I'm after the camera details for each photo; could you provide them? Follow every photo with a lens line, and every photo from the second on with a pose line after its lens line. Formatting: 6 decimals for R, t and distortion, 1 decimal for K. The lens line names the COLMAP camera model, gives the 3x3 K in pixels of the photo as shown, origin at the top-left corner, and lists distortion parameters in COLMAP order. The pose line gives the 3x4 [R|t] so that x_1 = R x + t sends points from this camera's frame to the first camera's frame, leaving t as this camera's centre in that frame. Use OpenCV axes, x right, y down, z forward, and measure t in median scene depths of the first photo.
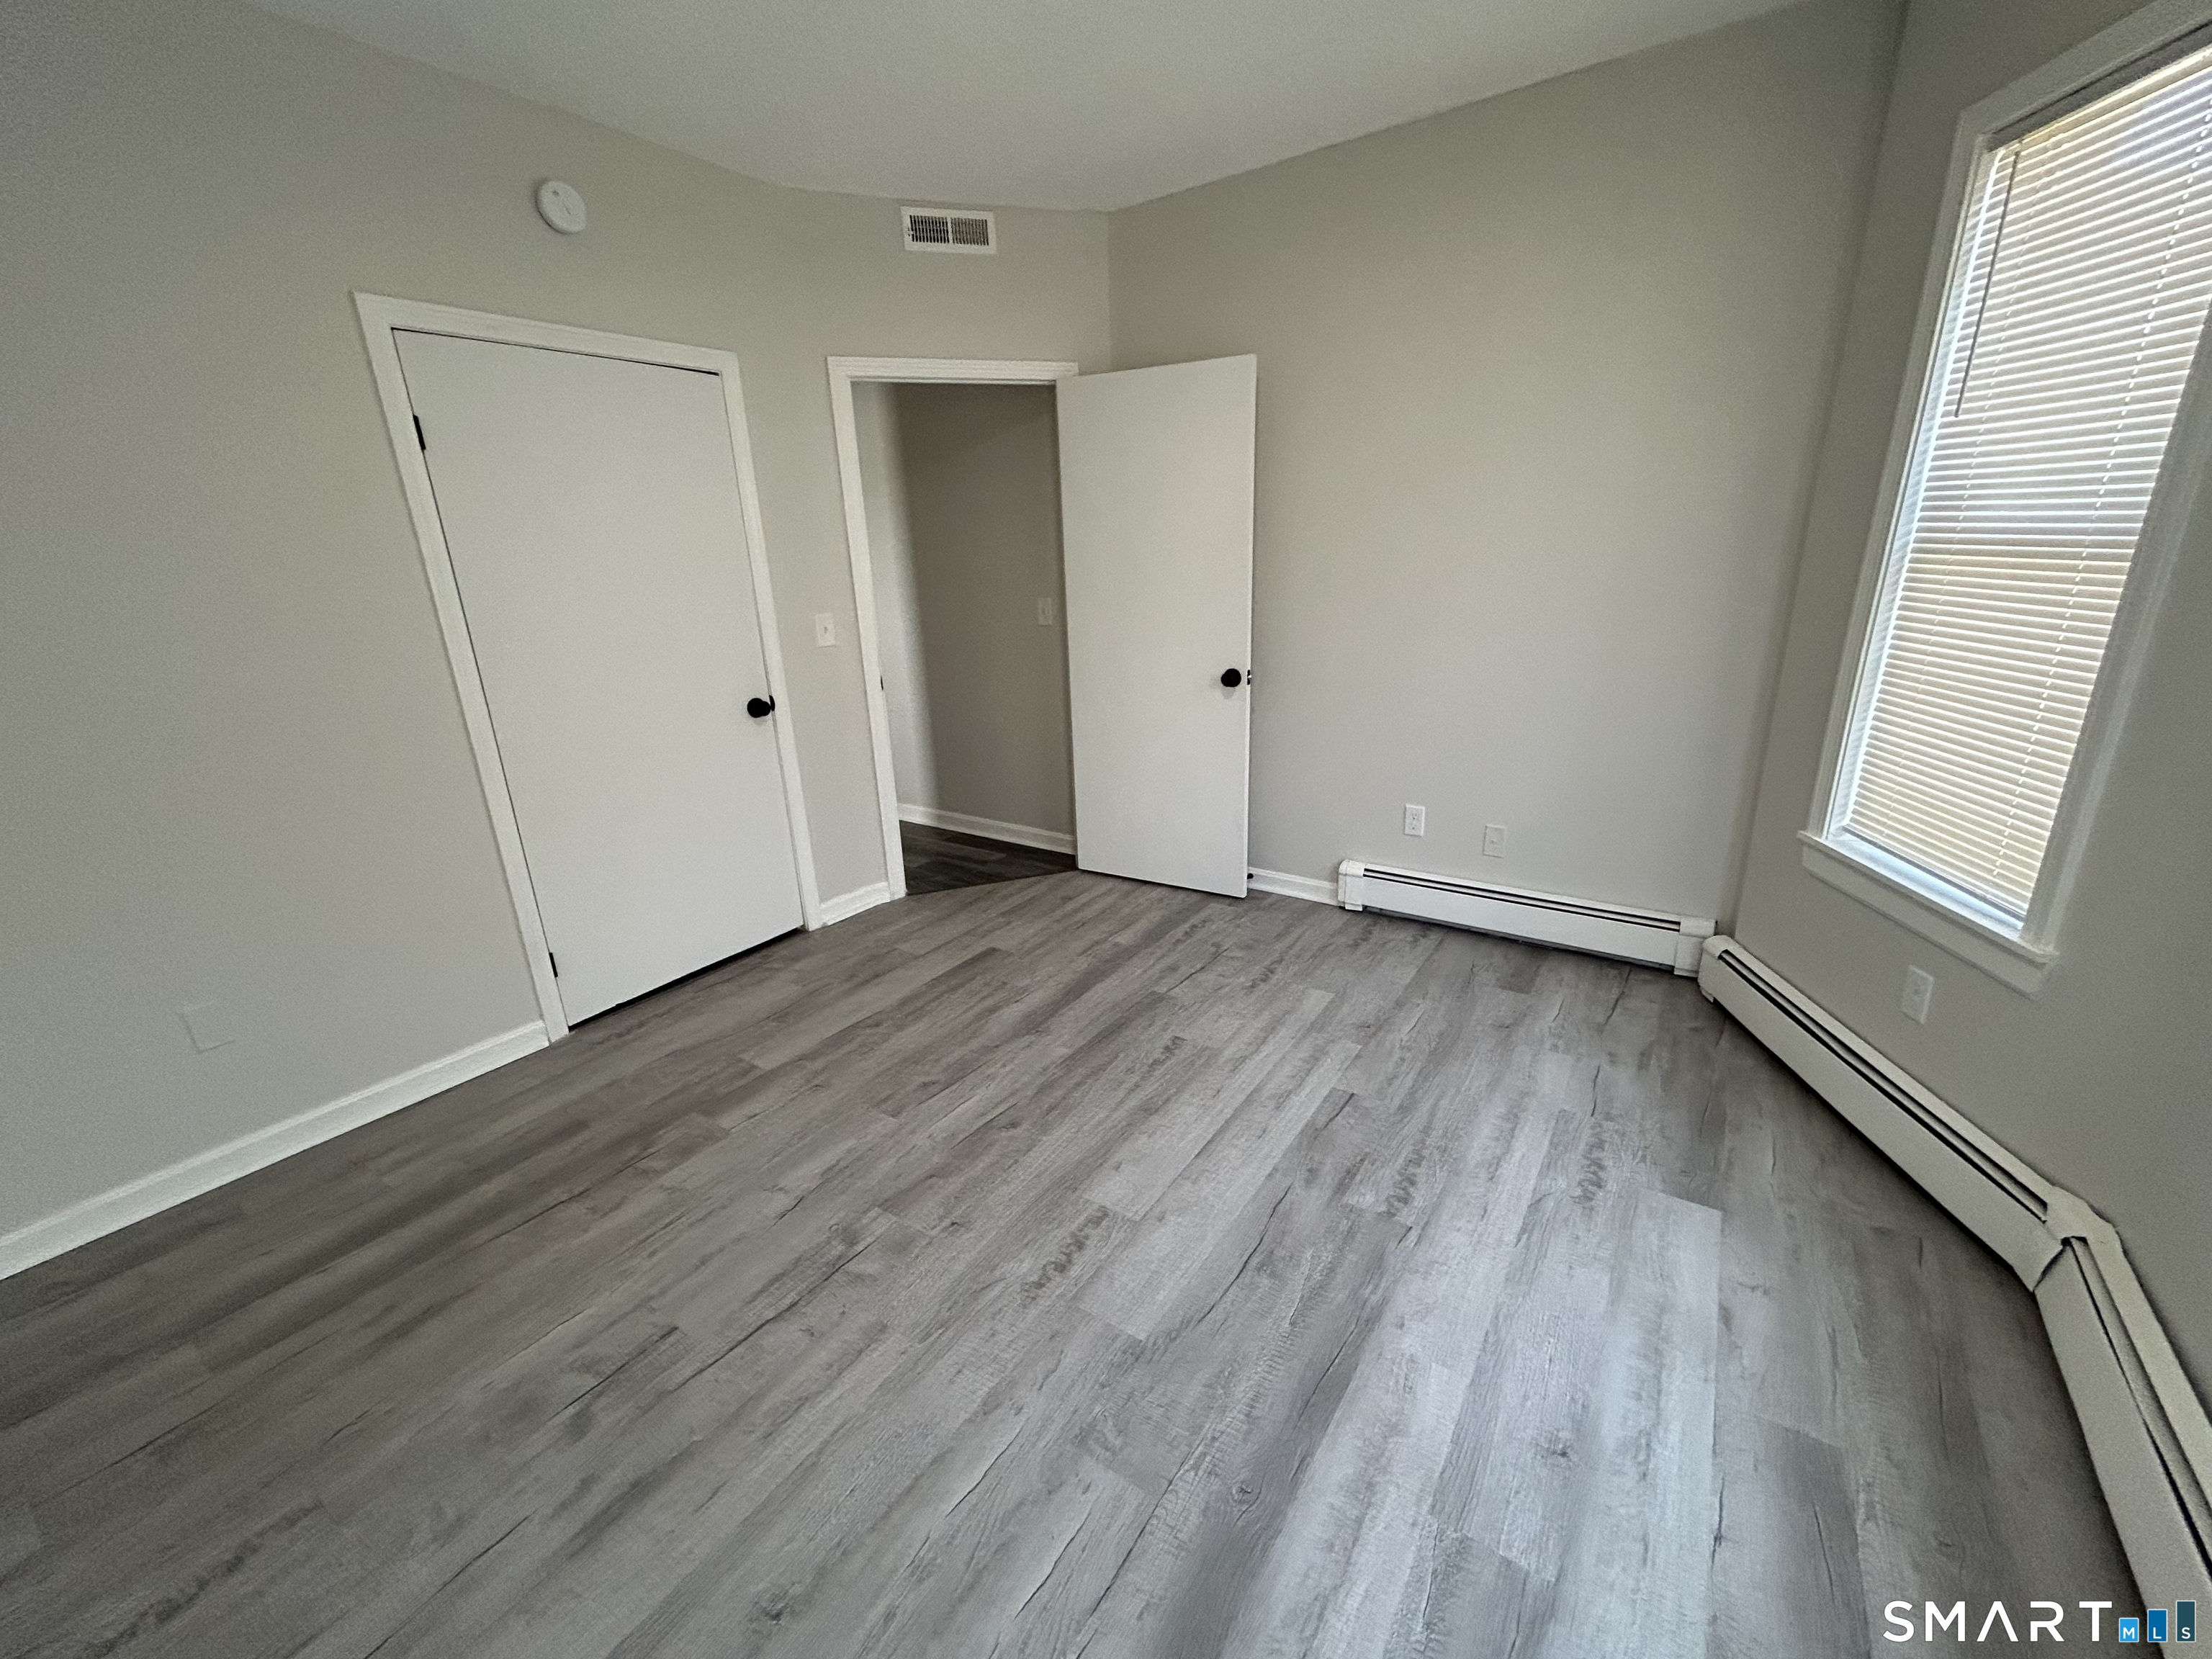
lens RADIAL K [[898.0, 0, 1106.9], [0, 898.0, 826.4], [0, 0, 1]] dist [0.001288, -0.000274]
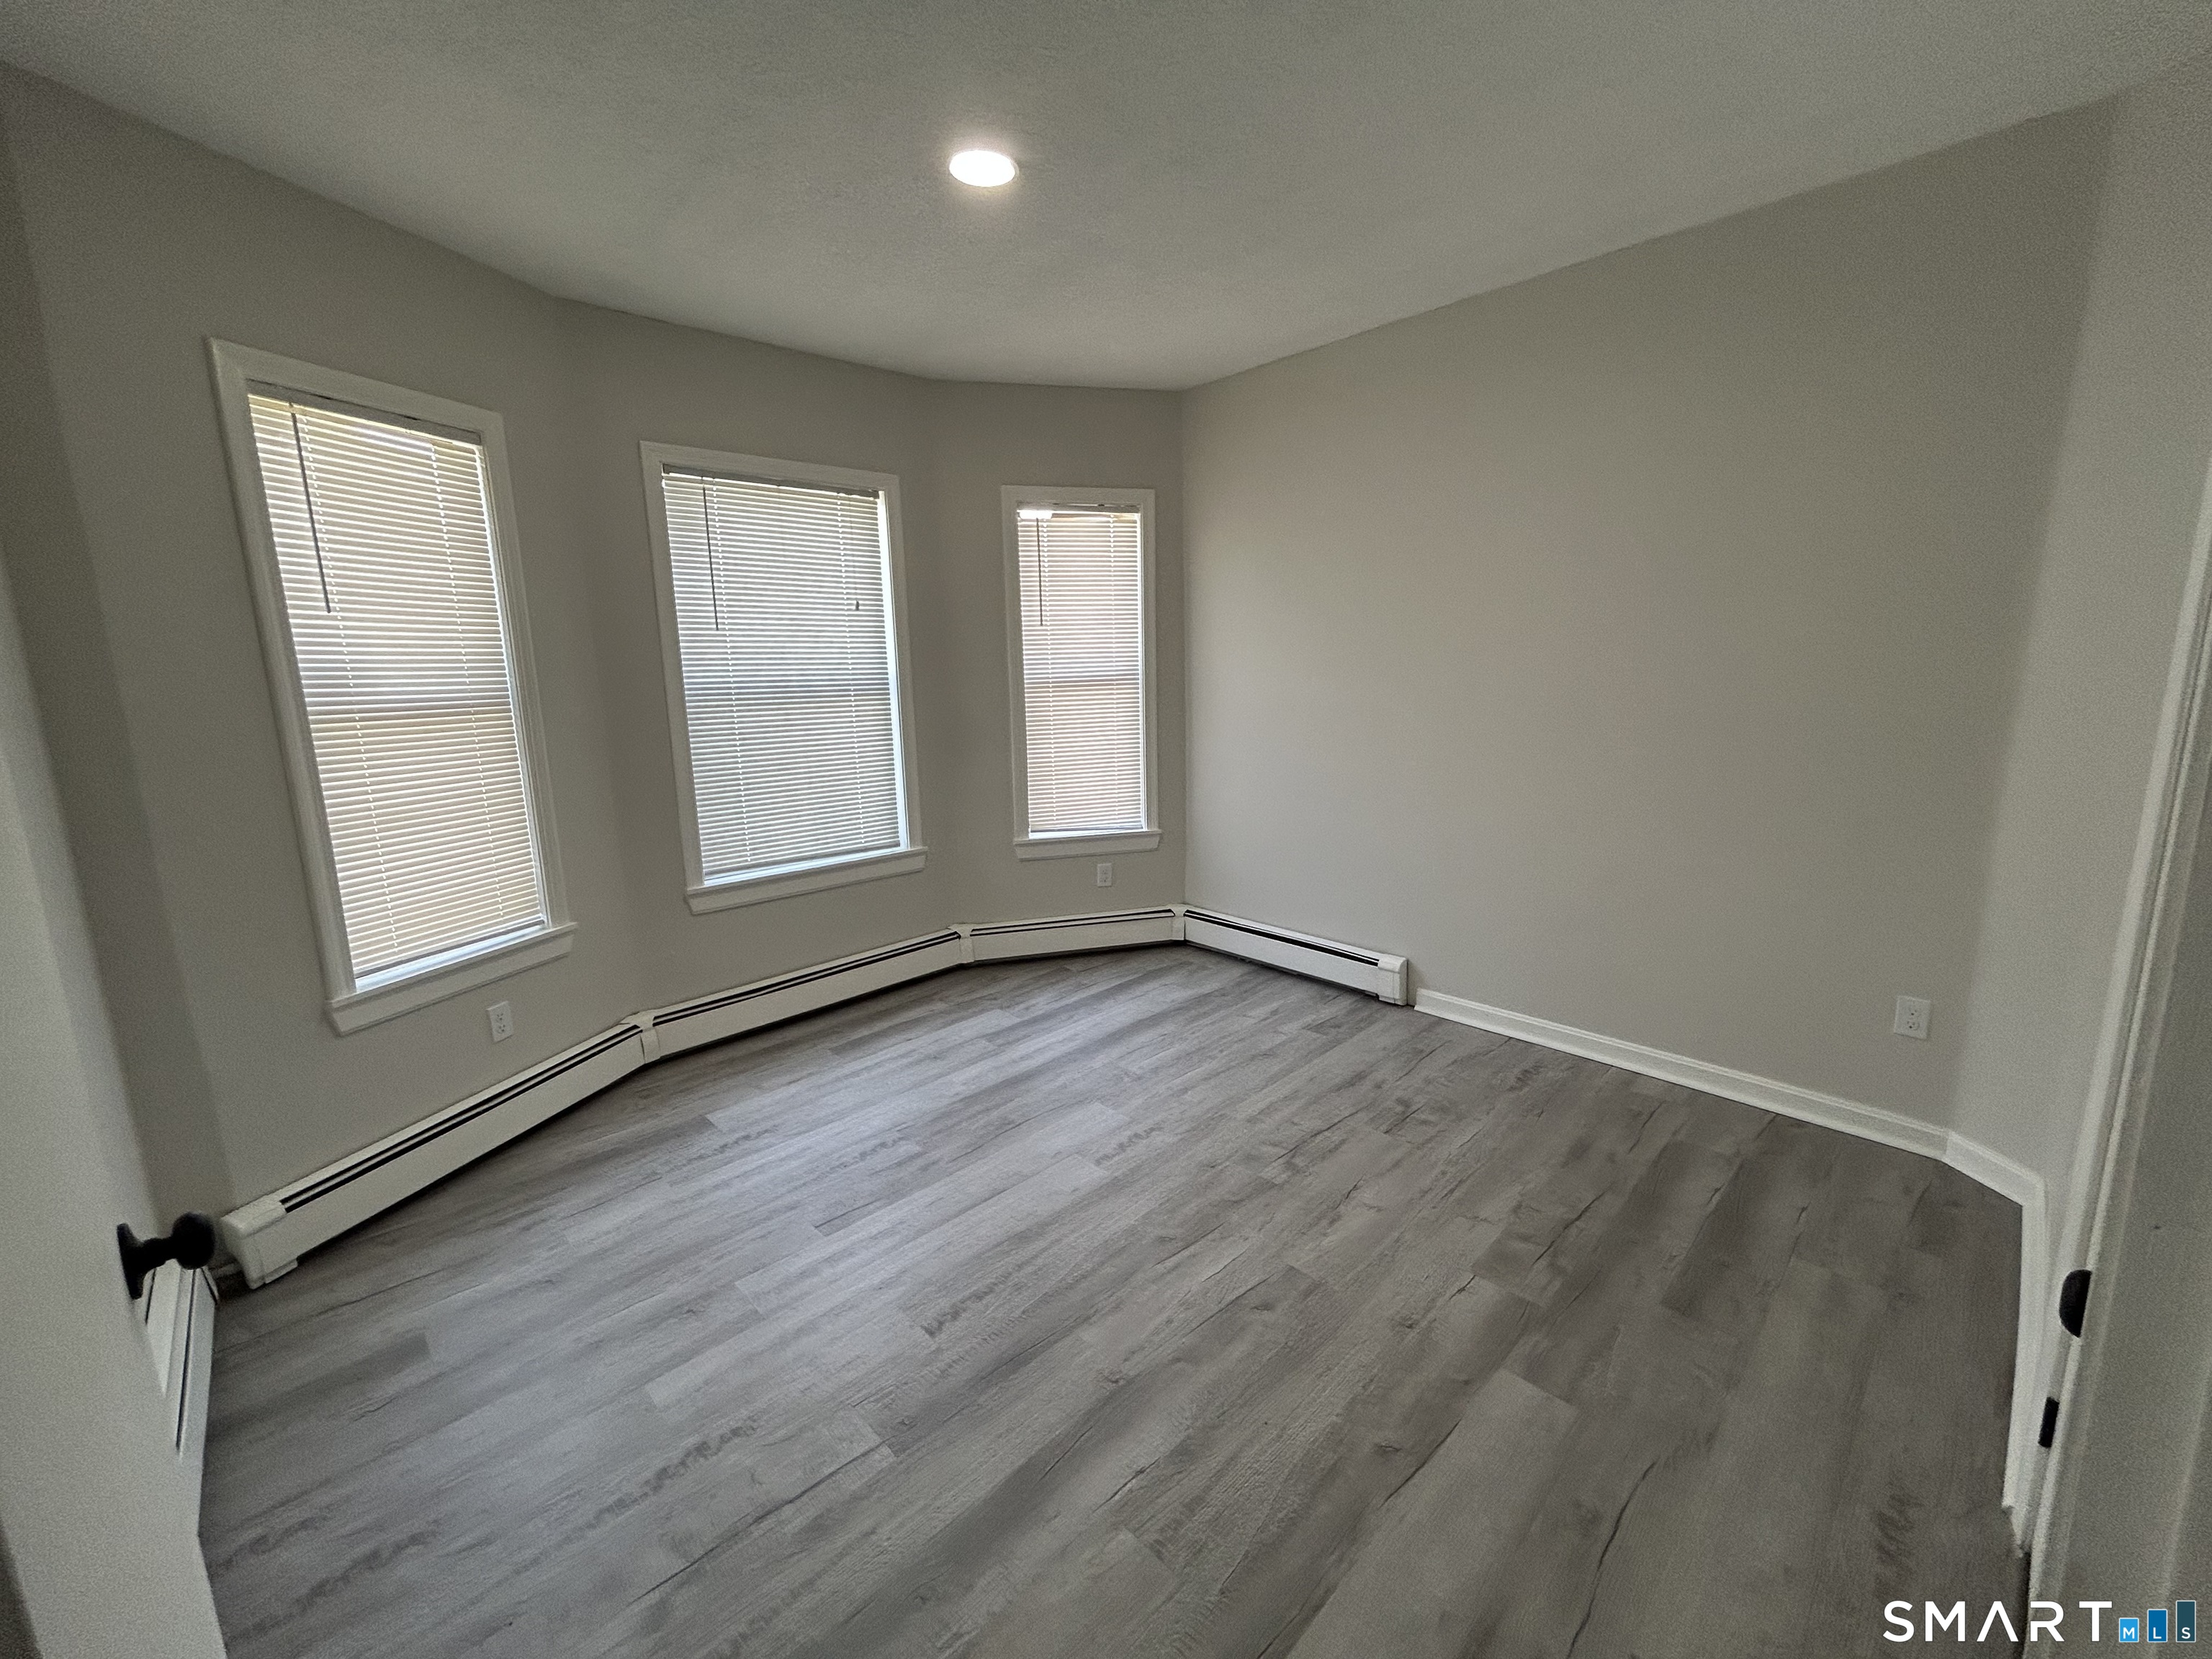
lens RADIAL K [[898.0, 0, 1106.9], [0, 898.0, 826.4], [0, 0, 1]] dist [0.001288, -0.000274]
pose [[-0.977575, 0.023795, 0.209240, -0.279007], [0.120724, 0.877443, 0.464241, -0.559278], [-0.172550, 0.479091, -0.860638, 1.750130]]
